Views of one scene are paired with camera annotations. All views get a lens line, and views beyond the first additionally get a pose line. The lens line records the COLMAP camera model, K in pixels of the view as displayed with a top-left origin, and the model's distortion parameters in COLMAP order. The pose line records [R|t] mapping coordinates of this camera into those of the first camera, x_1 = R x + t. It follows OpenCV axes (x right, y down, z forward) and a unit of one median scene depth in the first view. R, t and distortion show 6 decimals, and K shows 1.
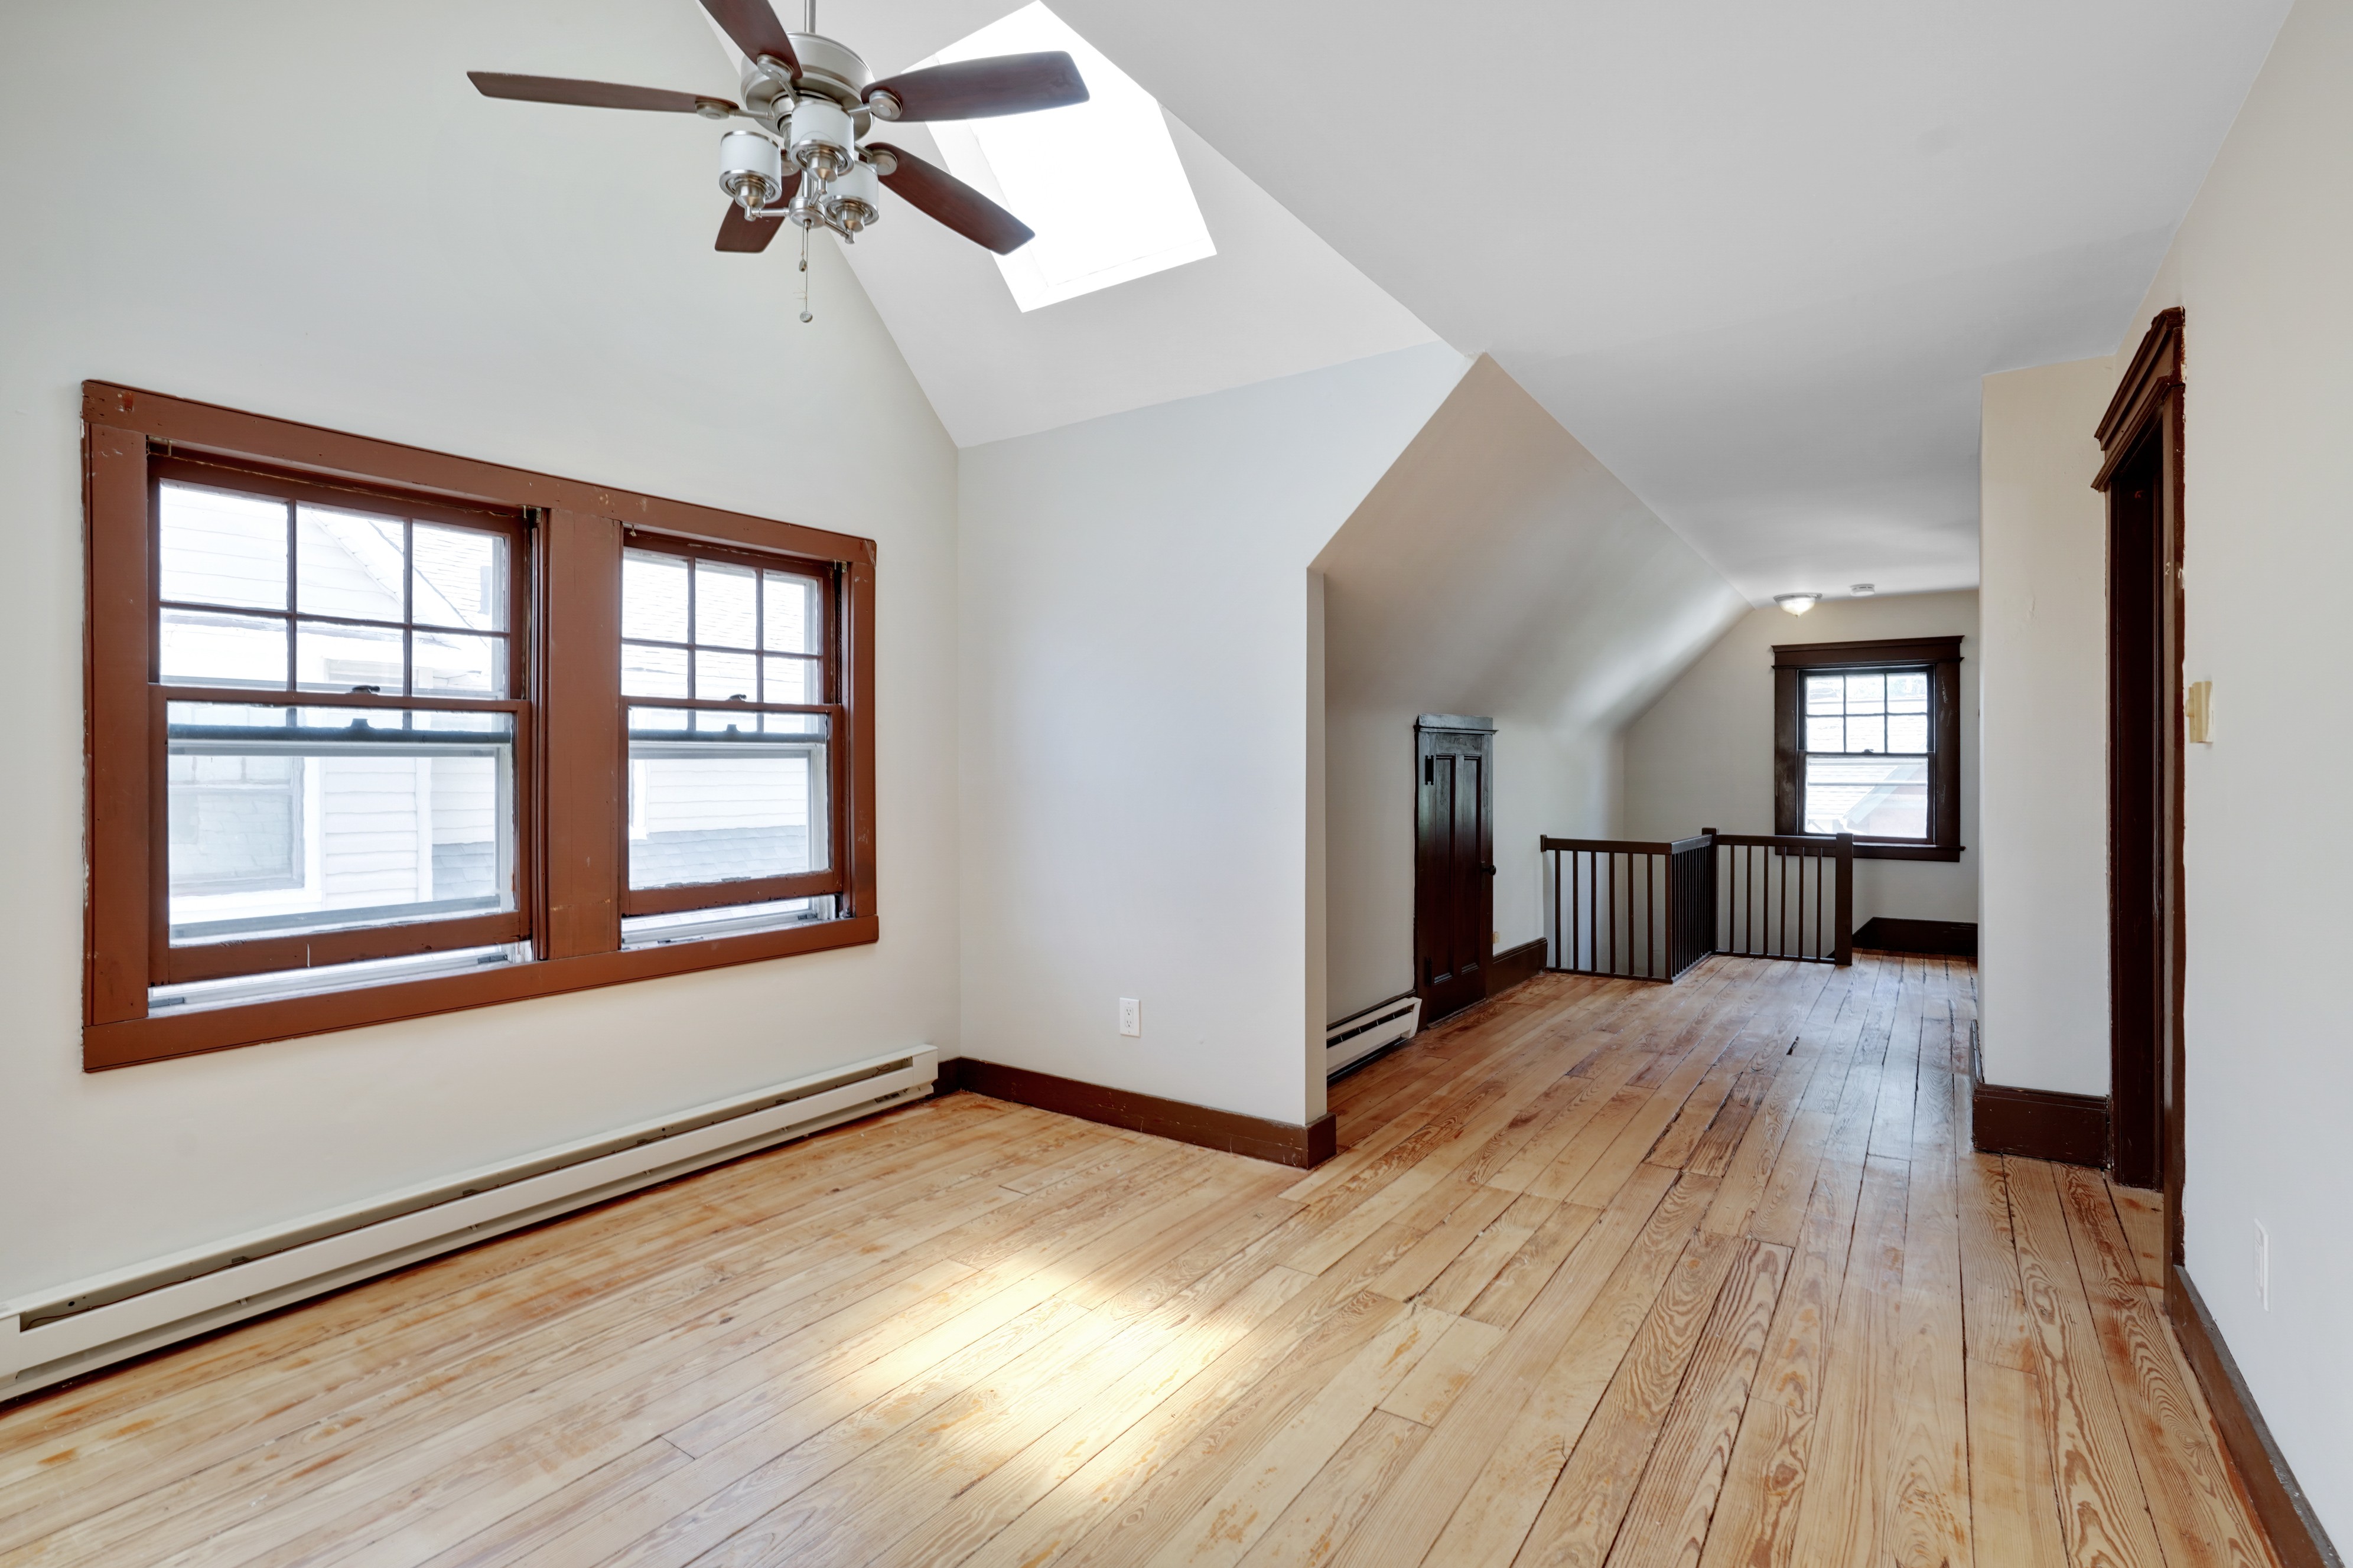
lens RADIAL K [[1107.5, 0, 1177.8], [0, 1107.5, 770.9], [0, 0, 1]] dist [-0.046788, 0.022159]
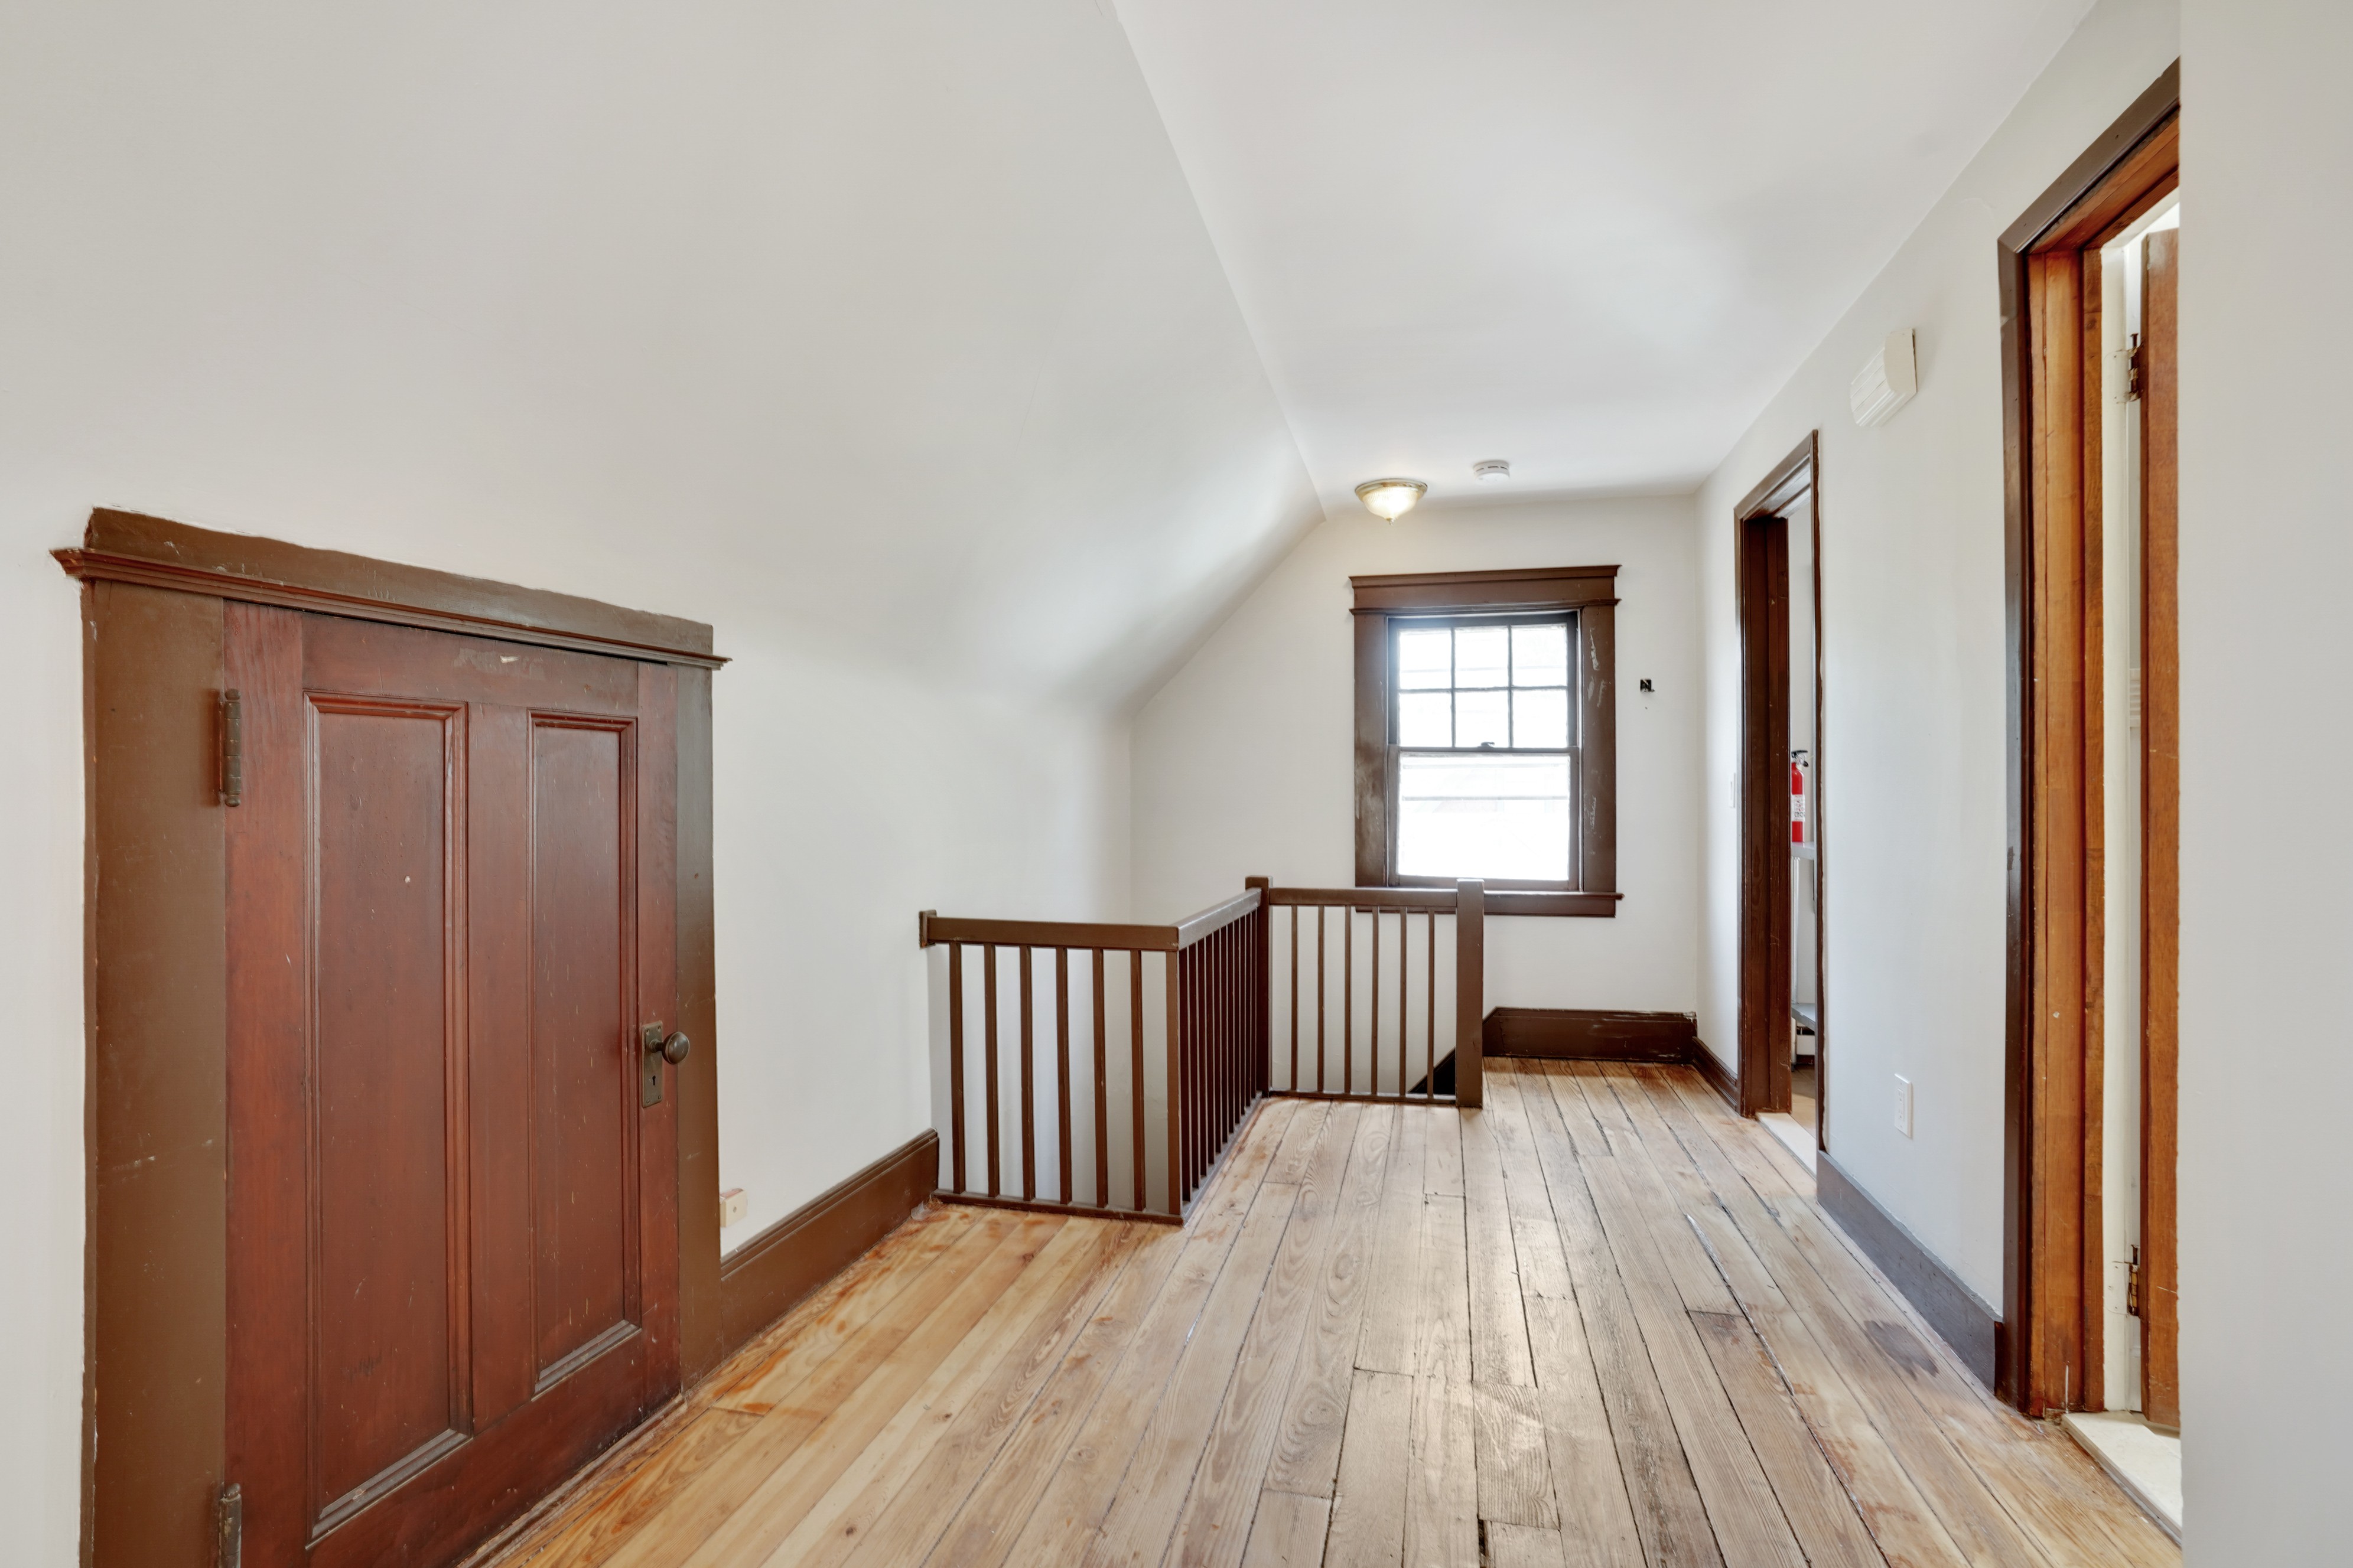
lens RADIAL K [[1073.9, 0, 1176.5], [0, 1073.9, 784.0], [0, 0, 1]] dist [-0.059677, 0.027030]
pose [[0.933213, -0.002730, 0.359313, 0.362850], [0.004801, 0.999977, -0.004872, 0.009933], [-0.359291, 0.006272, 0.933204, 0.731558]]
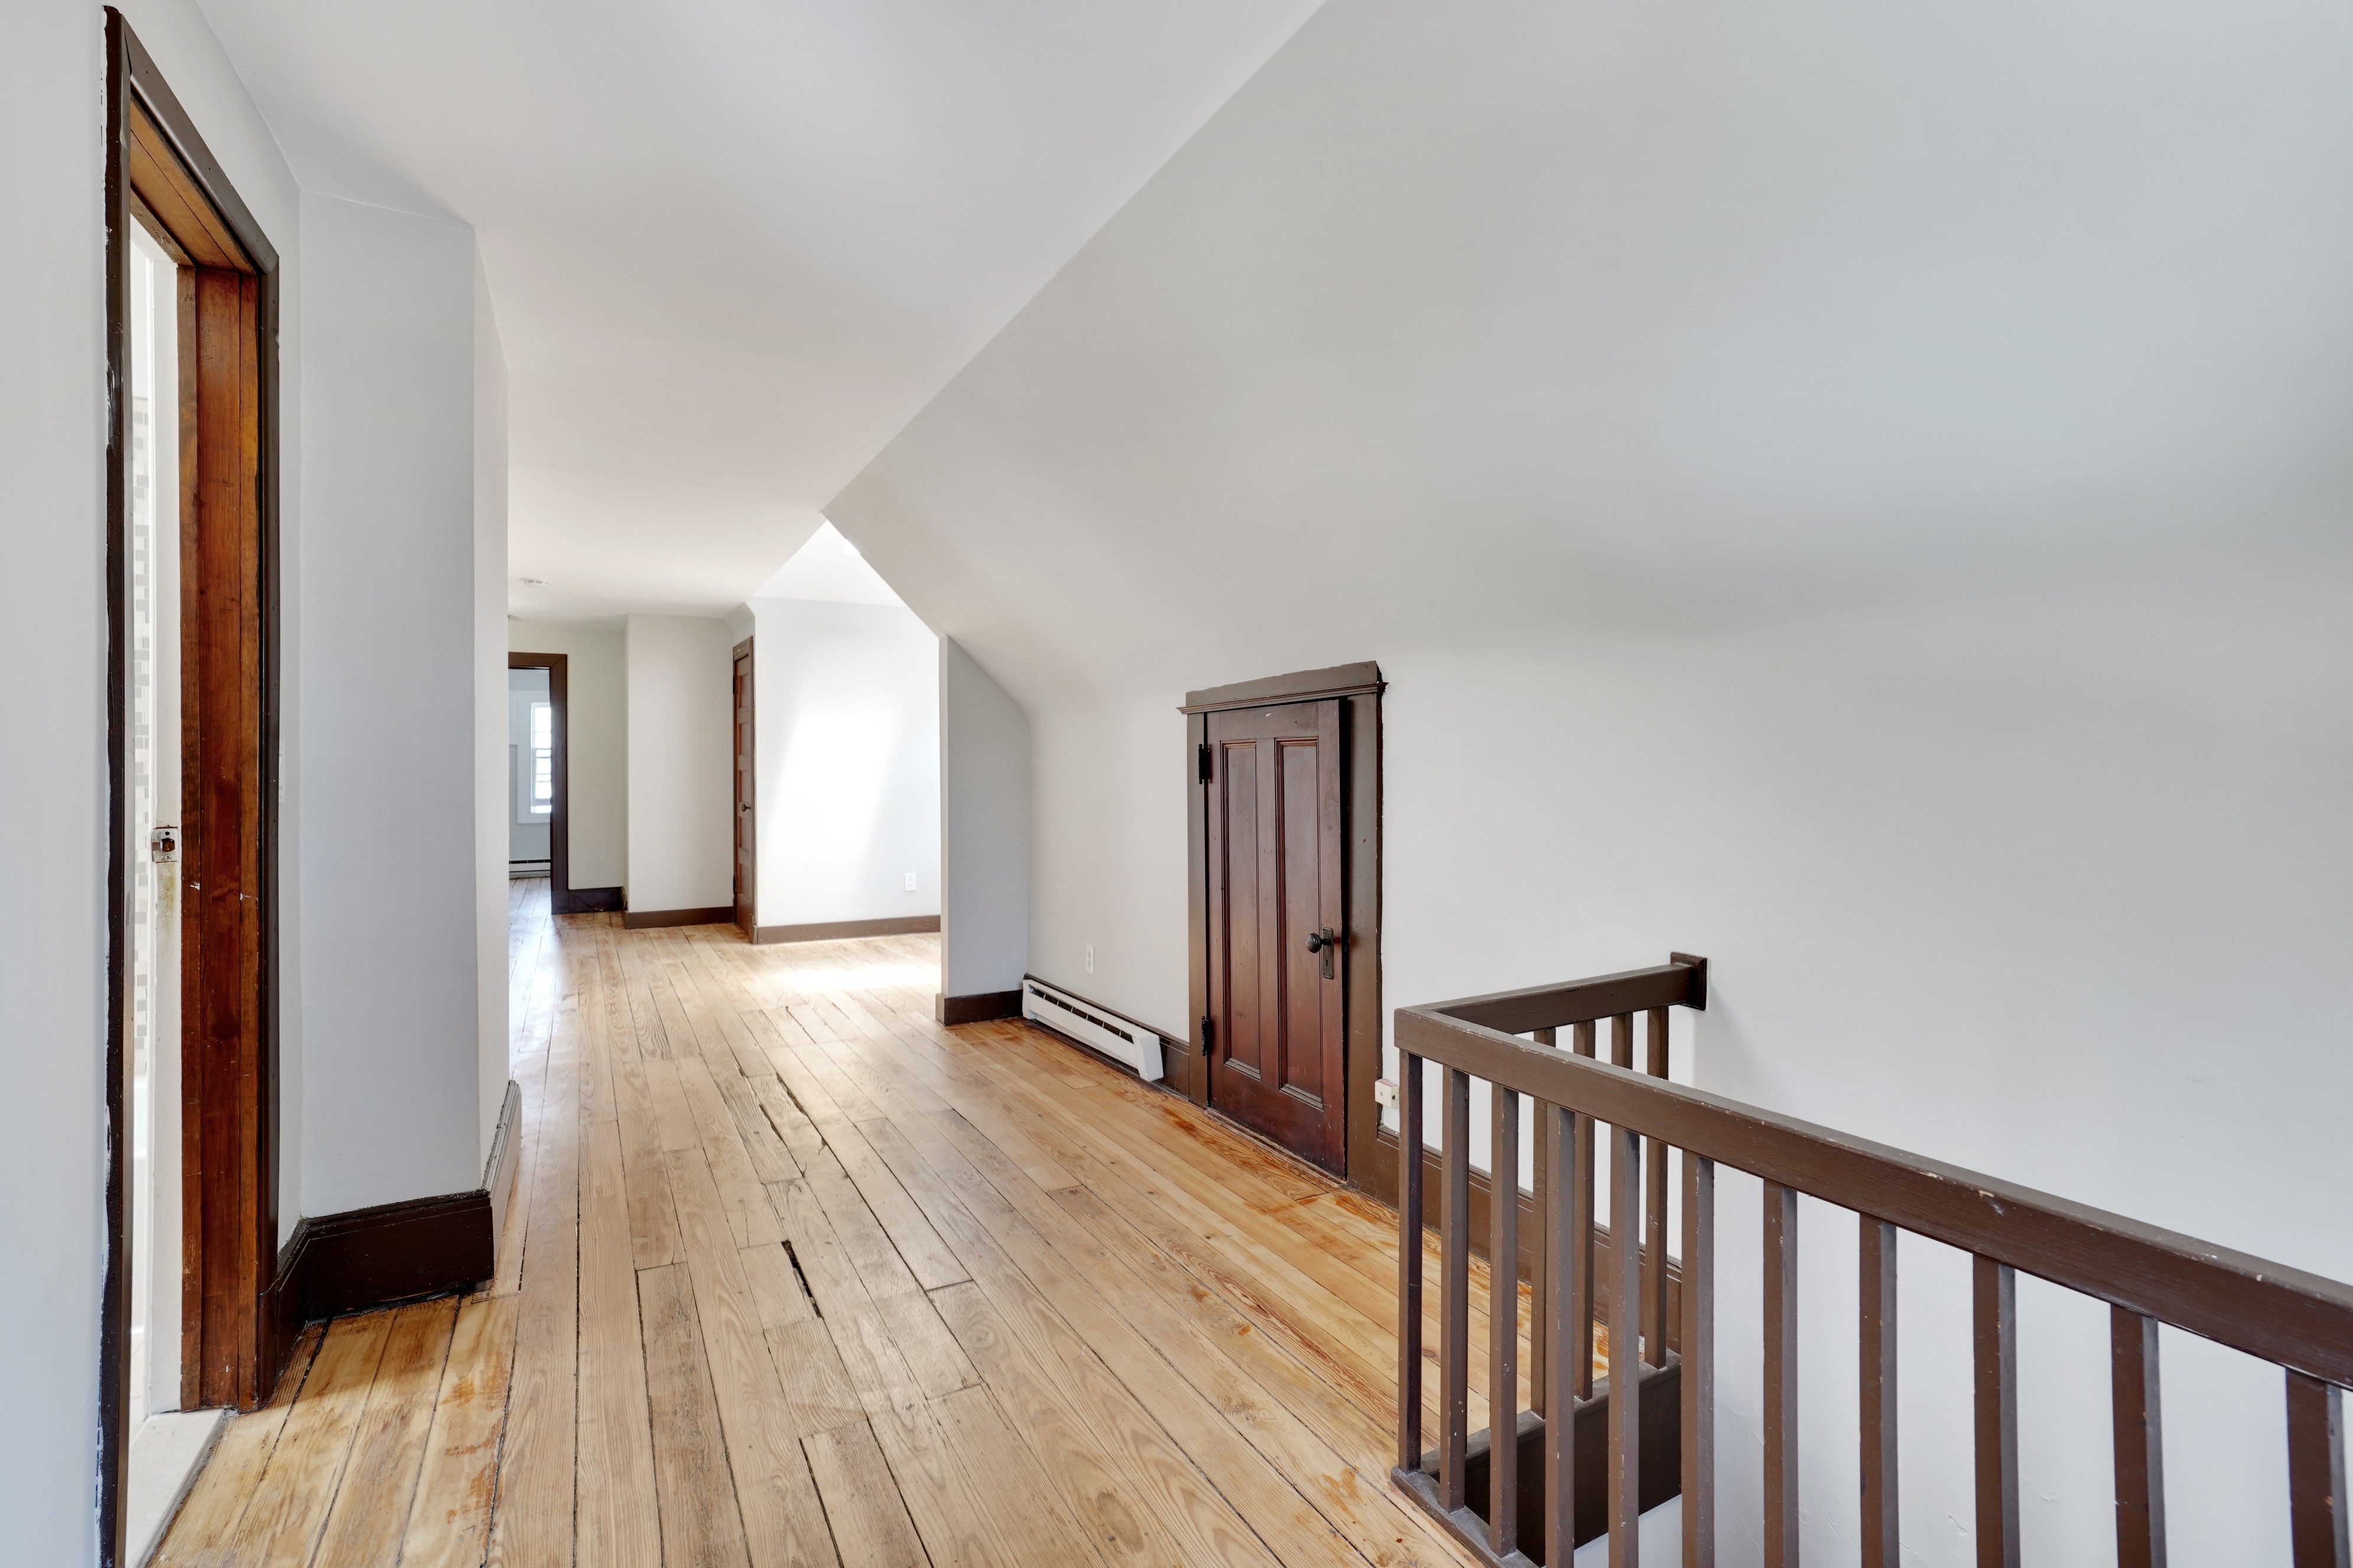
lens RADIAL K [[1078.6, 0, 1163.5], [0, 1078.6, 766.0], [0, 0, 1]] dist [-0.043078, 0.020477]
pose [[-0.445182, -0.002277, -0.895437, 0.932252], [0.002514, 0.999990, -0.003793, 0.003522], [0.895436, -0.003939, -0.445172, 1.361382]]
